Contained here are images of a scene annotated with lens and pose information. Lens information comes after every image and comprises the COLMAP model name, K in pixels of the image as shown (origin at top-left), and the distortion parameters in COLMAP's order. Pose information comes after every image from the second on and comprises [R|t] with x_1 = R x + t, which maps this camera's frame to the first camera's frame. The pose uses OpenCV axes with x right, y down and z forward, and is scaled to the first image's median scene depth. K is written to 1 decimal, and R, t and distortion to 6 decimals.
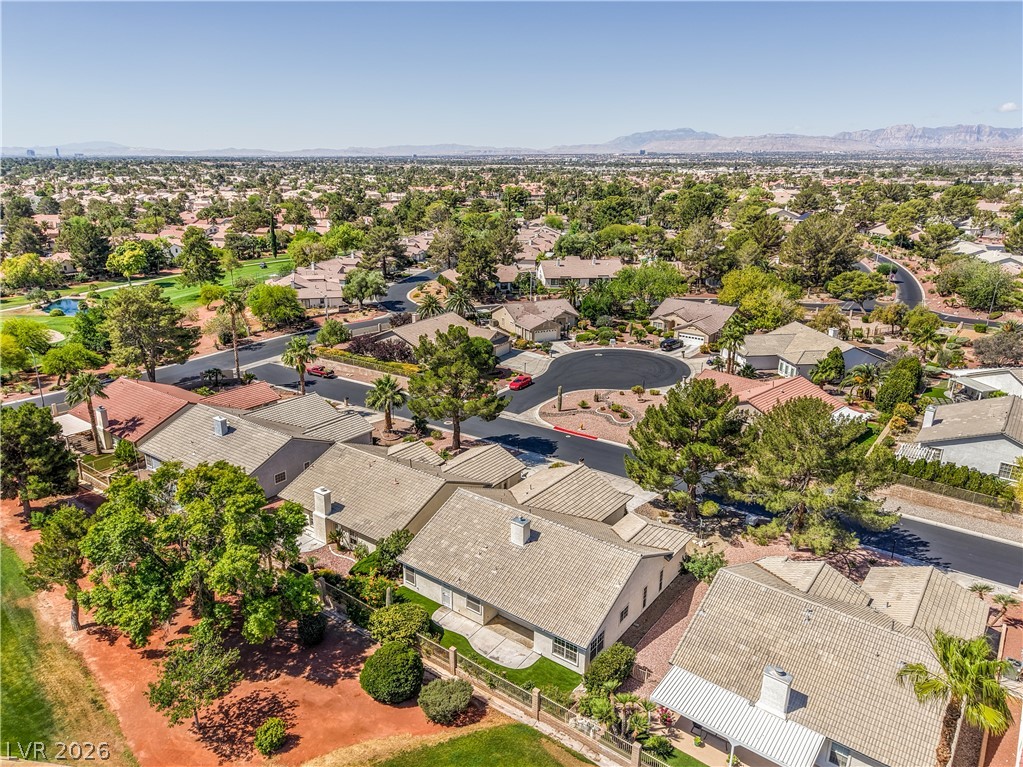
lens RADIAL K [[697.5, 0, 508.4], [0, 697.5, 383.7], [0, 0, 1]] dist [0.034412, -0.036098]
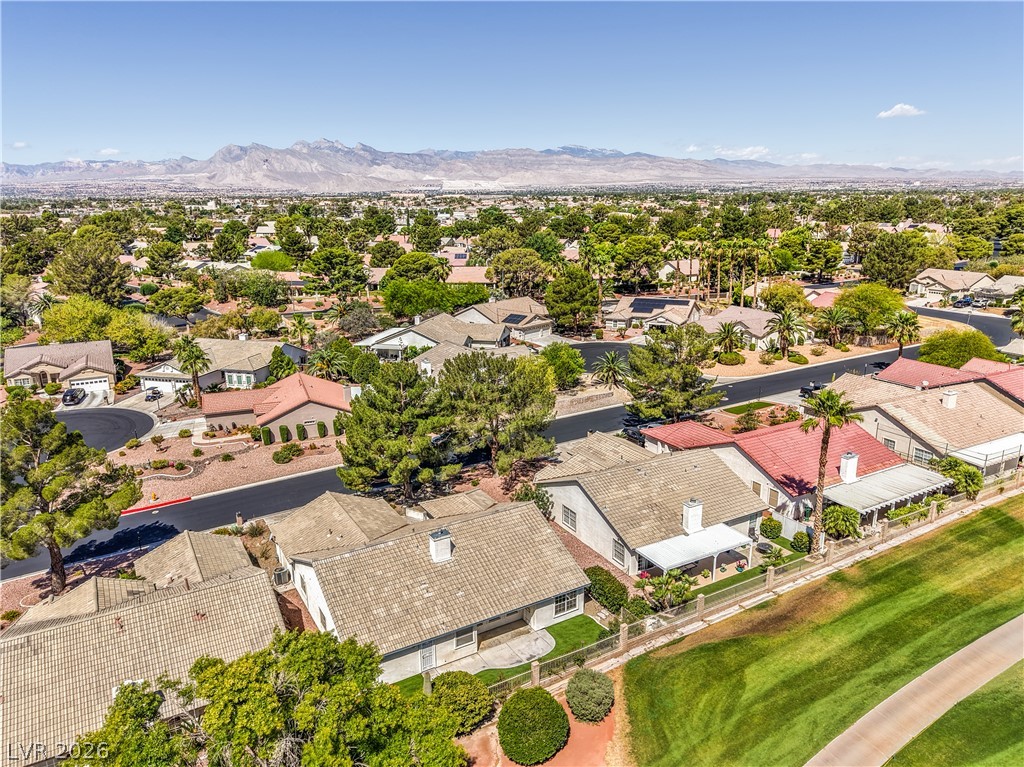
lens RADIAL K [[698.2, 0, 508.9], [0, 698.2, 383.7], [0, 0, 1]] dist [0.034412, -0.036098]
pose [[0.386955, -0.251058, 0.887263, -0.369952], [0.293029, 0.945823, 0.139832, -0.046275], [-0.874300, 0.205885, 0.439558, 0.255306]]
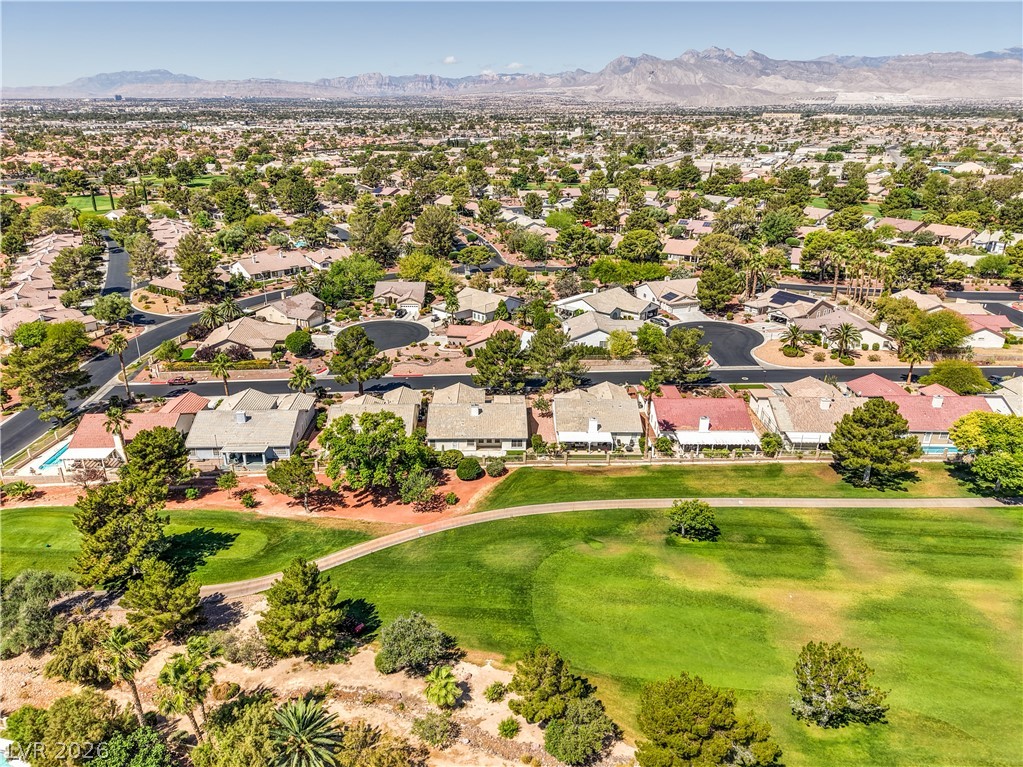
lens RADIAL K [[686.2, 0, 511.5], [0, 686.2, 383.5], [0, 0, 1]] dist [0.036433, -0.035485]
pose [[0.784764, -0.234500, 0.573721, -0.609832], [0.191038, 0.972112, 0.136025, -0.082102], [-0.589619, 0.002855, 0.807677, -0.464025]]
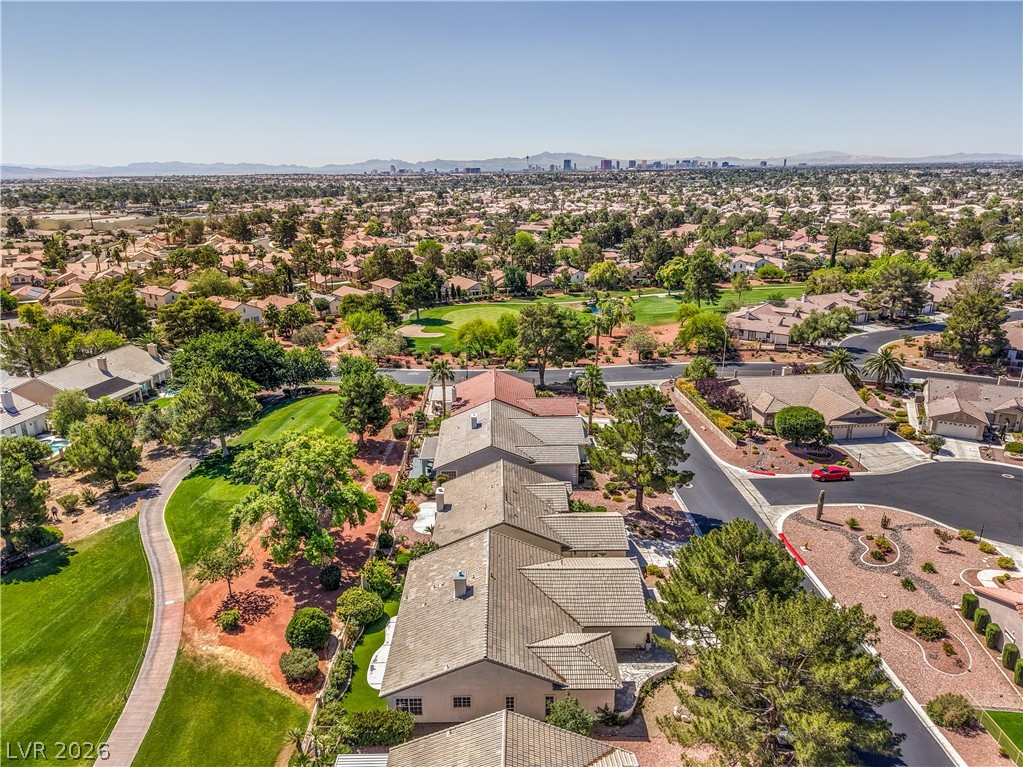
lens RADIAL K [[686.2, 0, 511.5], [0, 686.2, 383.5], [0, 0, 1]] dist [0.036433, -0.035485]
pose [[0.590019, 0.222277, -0.776190, 0.434932], [-0.223718, 0.968724, 0.107354, -0.116184], [0.775776, 0.110307, 0.621292, 0.202153]]
